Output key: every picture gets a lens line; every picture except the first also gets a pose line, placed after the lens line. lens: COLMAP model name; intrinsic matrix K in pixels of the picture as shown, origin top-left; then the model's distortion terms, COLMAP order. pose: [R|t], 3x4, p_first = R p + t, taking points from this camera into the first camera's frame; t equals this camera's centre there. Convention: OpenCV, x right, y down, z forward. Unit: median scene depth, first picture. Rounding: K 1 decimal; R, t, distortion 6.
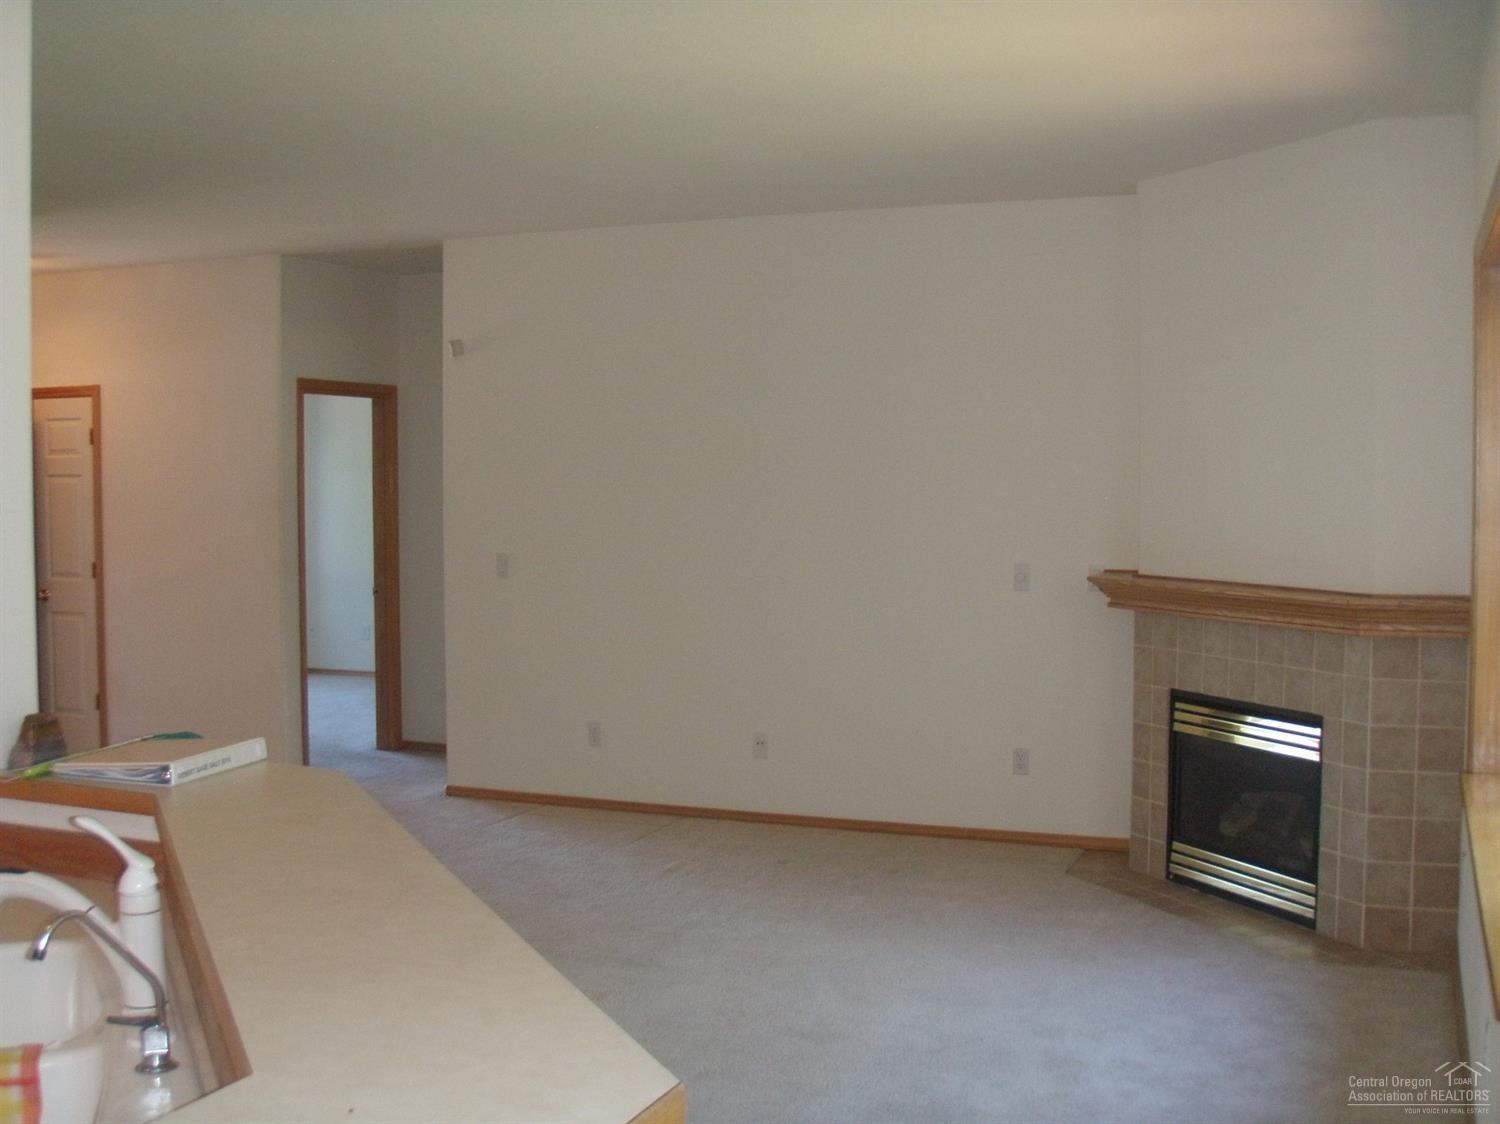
lens RADIAL K [[1720.7, 0, 750.0], [0, 1720.7, 562.0], [0, 0, 1]] dist [-0.106063, 0.010611]
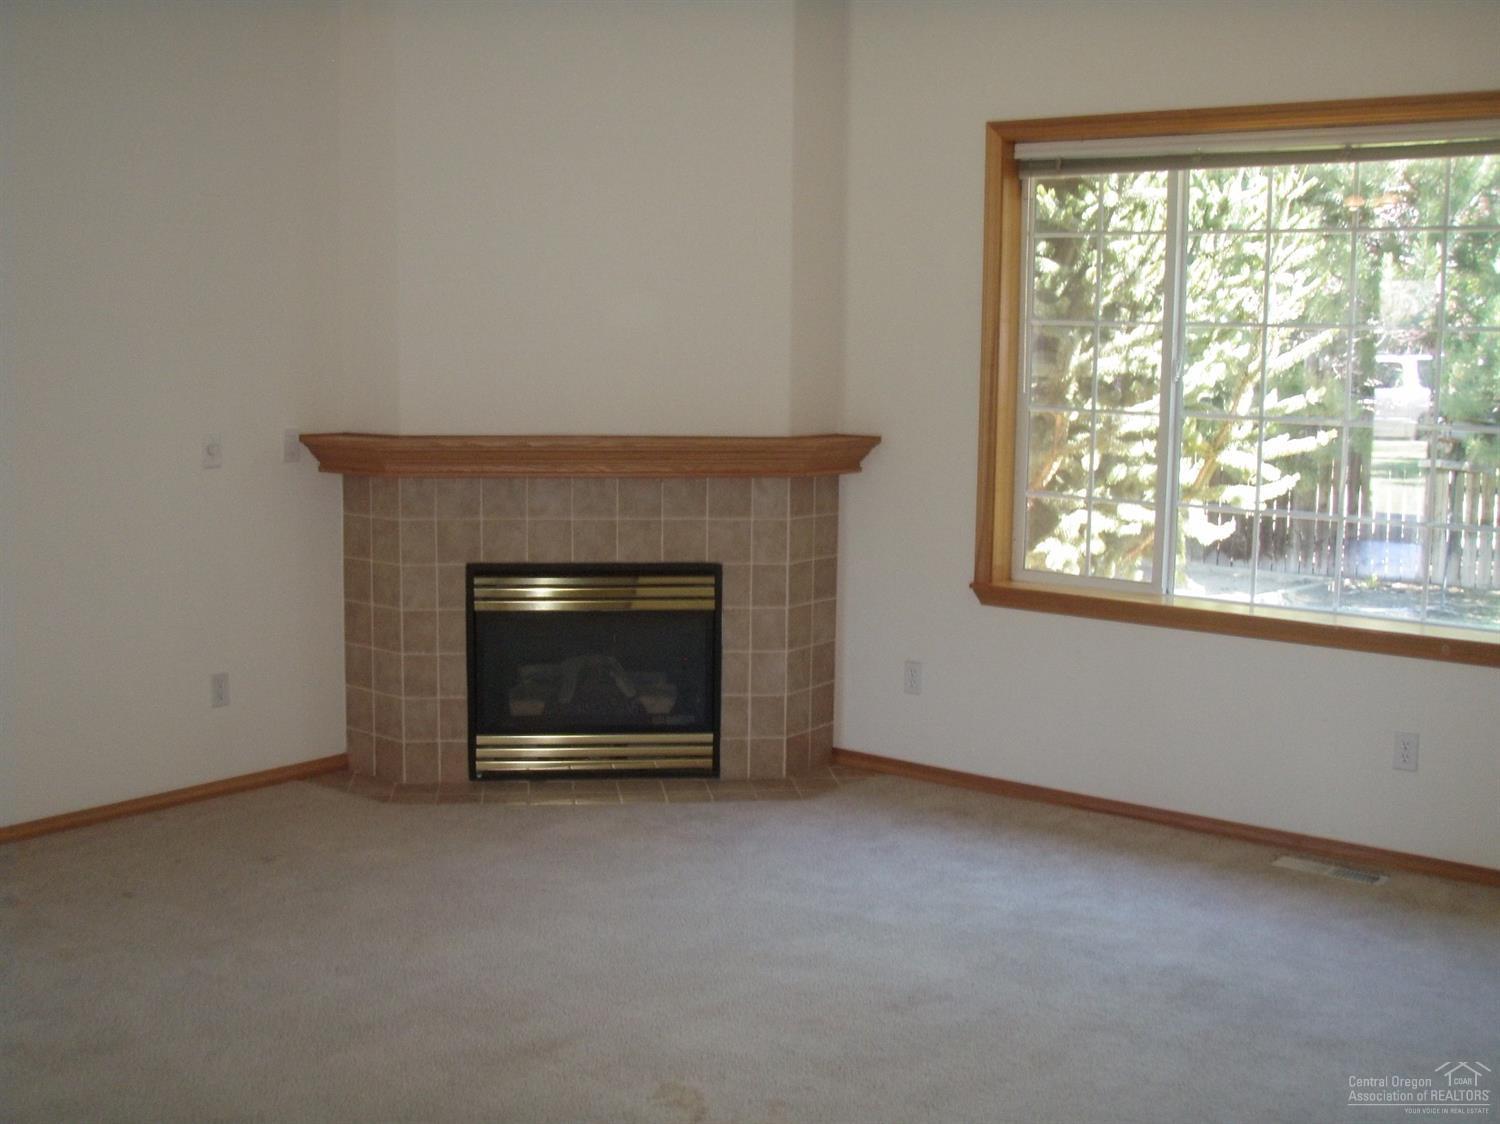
lens RADIAL K [[1720.7, 0, 750.0], [0, 1720.7, 562.0], [0, 0, 1]] dist [-0.106063, 0.010611]
pose [[0.302661, -0.119631, 0.945561, -0.567469], [0.036407, 0.992818, 0.113956, -0.022036], [-0.952403, -0.000066, 0.304843, 0.633547]]
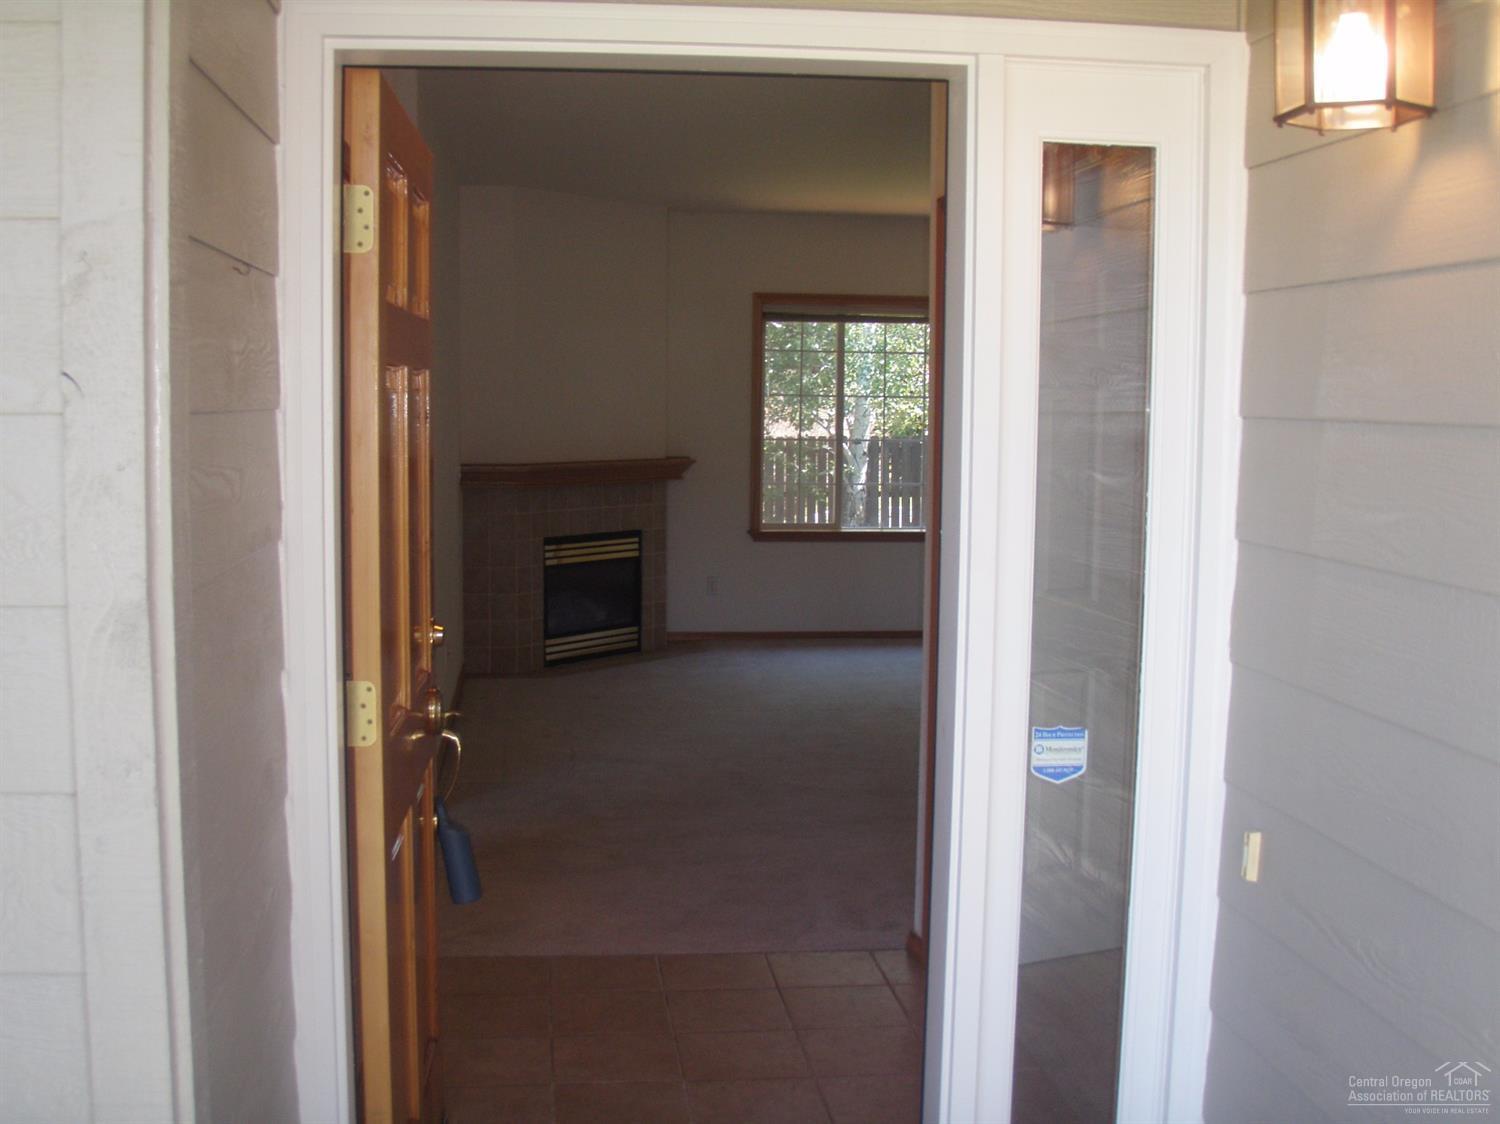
lens RADIAL K [[1720.7, 0, 750.0], [0, 1720.7, 562.0], [0, 0, 1]] dist [-0.106063, 0.010611]
pose [[-0.473395, -0.098032, 0.875378, -1.214491], [0.029336, 0.991482, 0.126899, -0.094681], [-0.880362, 0.085754, -0.466486, 1.632790]]
